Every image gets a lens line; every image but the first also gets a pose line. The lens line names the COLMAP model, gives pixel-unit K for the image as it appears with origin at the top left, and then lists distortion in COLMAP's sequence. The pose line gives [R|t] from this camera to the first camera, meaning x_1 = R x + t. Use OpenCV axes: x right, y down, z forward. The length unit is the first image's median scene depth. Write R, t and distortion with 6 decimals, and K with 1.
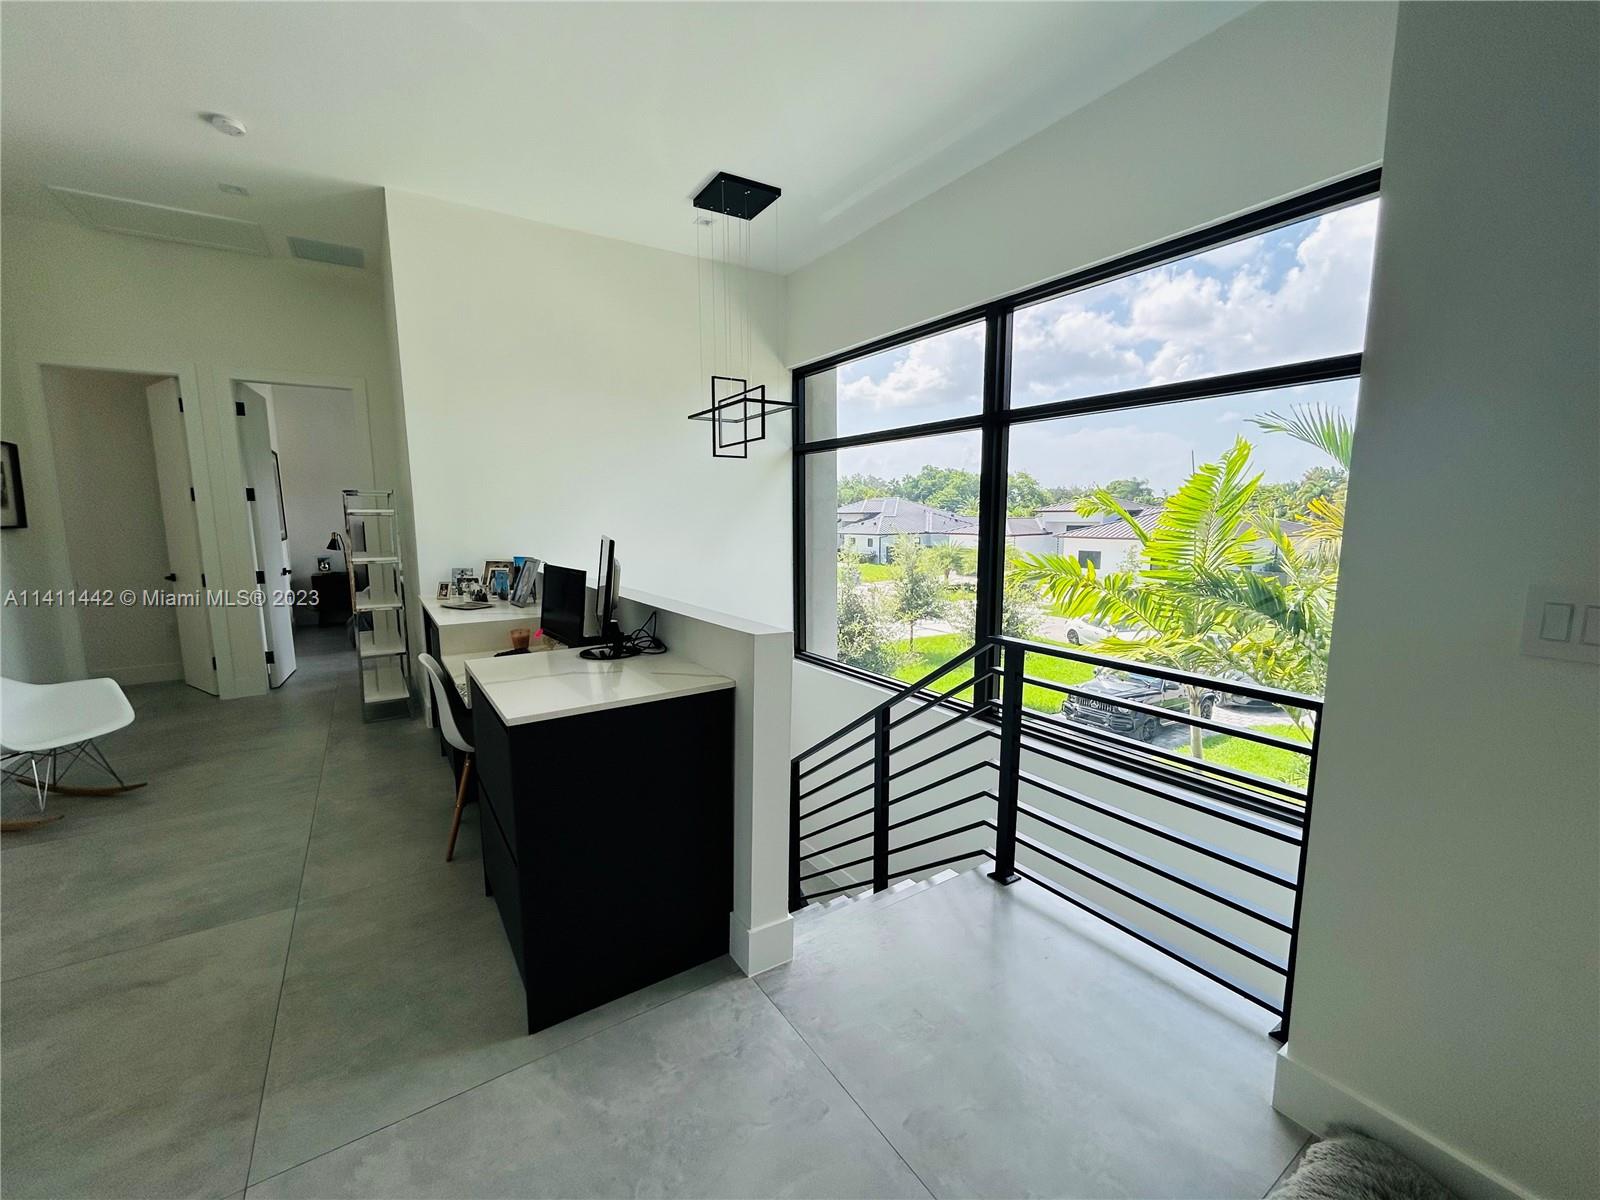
lens RADIAL K [[652.4, 0, 801.1], [0, 652.4, 604.3], [0, 0, 1]] dist [-0.004679, 0.003116]
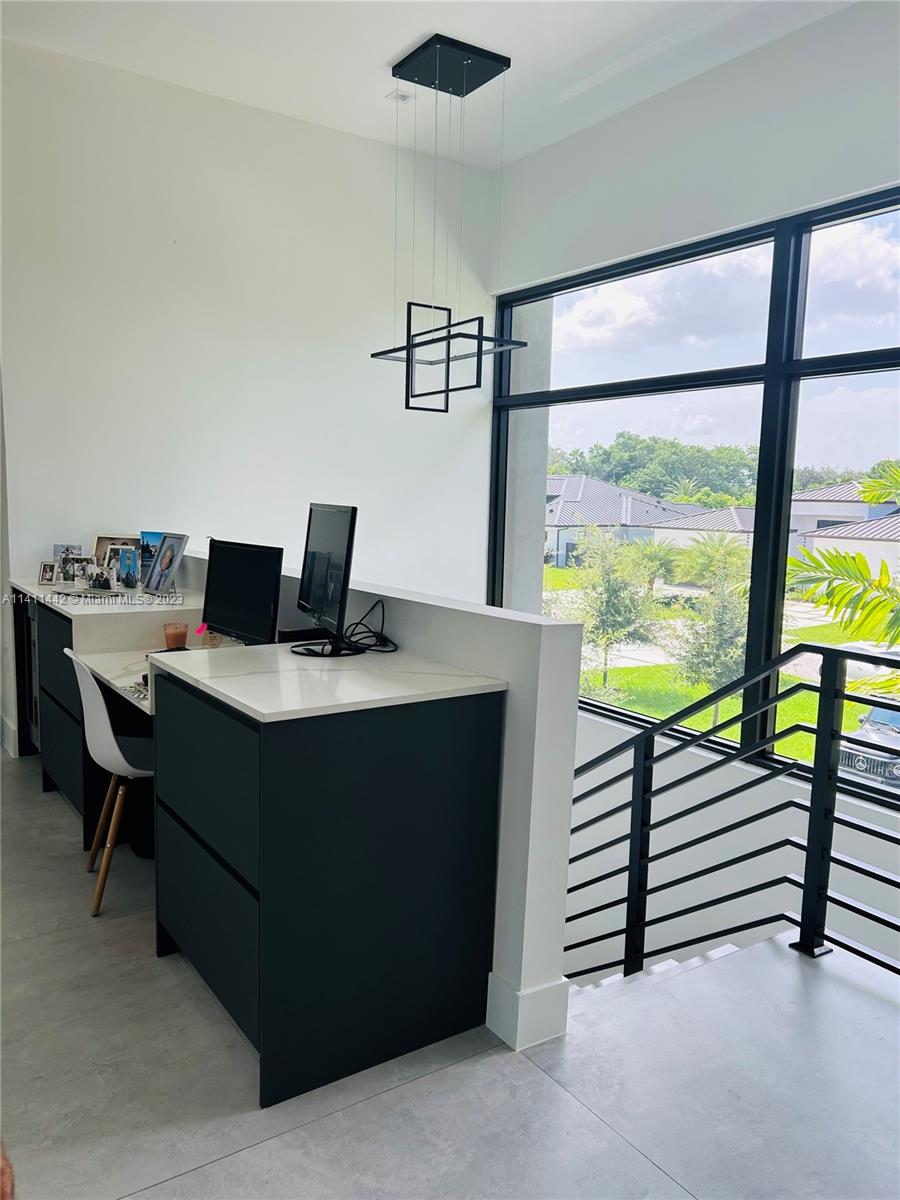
lens RADIAL K [[909.5, 0, 461.7], [0, 909.5, 612.3], [0, 0, 1]] dist [0.045112, -0.042338]
pose [[0.999393, 0.028021, 0.020724, -0.089610], [-0.027834, 0.999570, -0.009242, 0.020054], [-0.020974, 0.008659, 0.999743, -0.066345]]
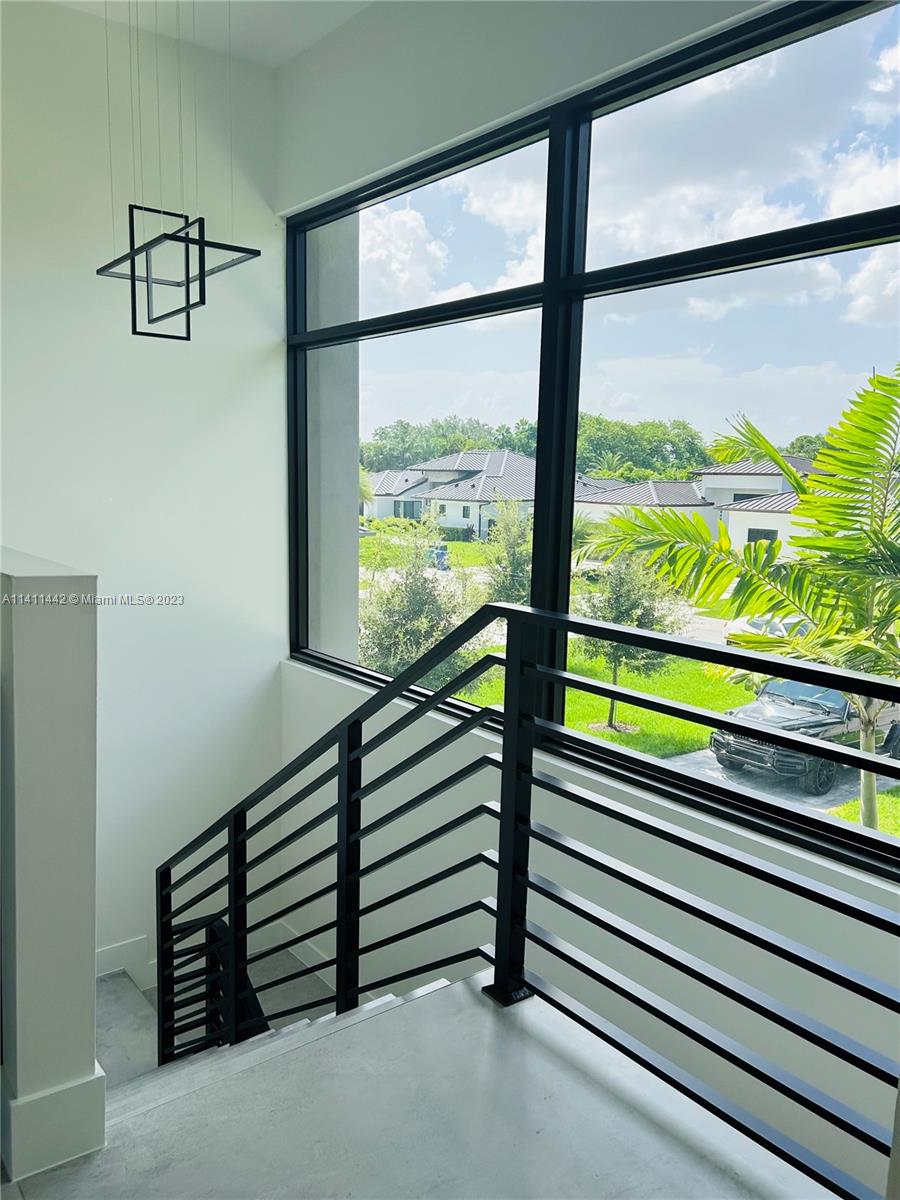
lens RADIAL K [[909.5, 0, 441.8], [0, 909.5, 610.2], [0, 0, 1]] dist [0.045112, -0.042338]
pose [[0.996902, 0.017016, 0.076791, 0.107522], [-0.018050, 0.999755, 0.012781, 0.027296], [-0.076555, -0.014128, 0.996965, 0.085858]]
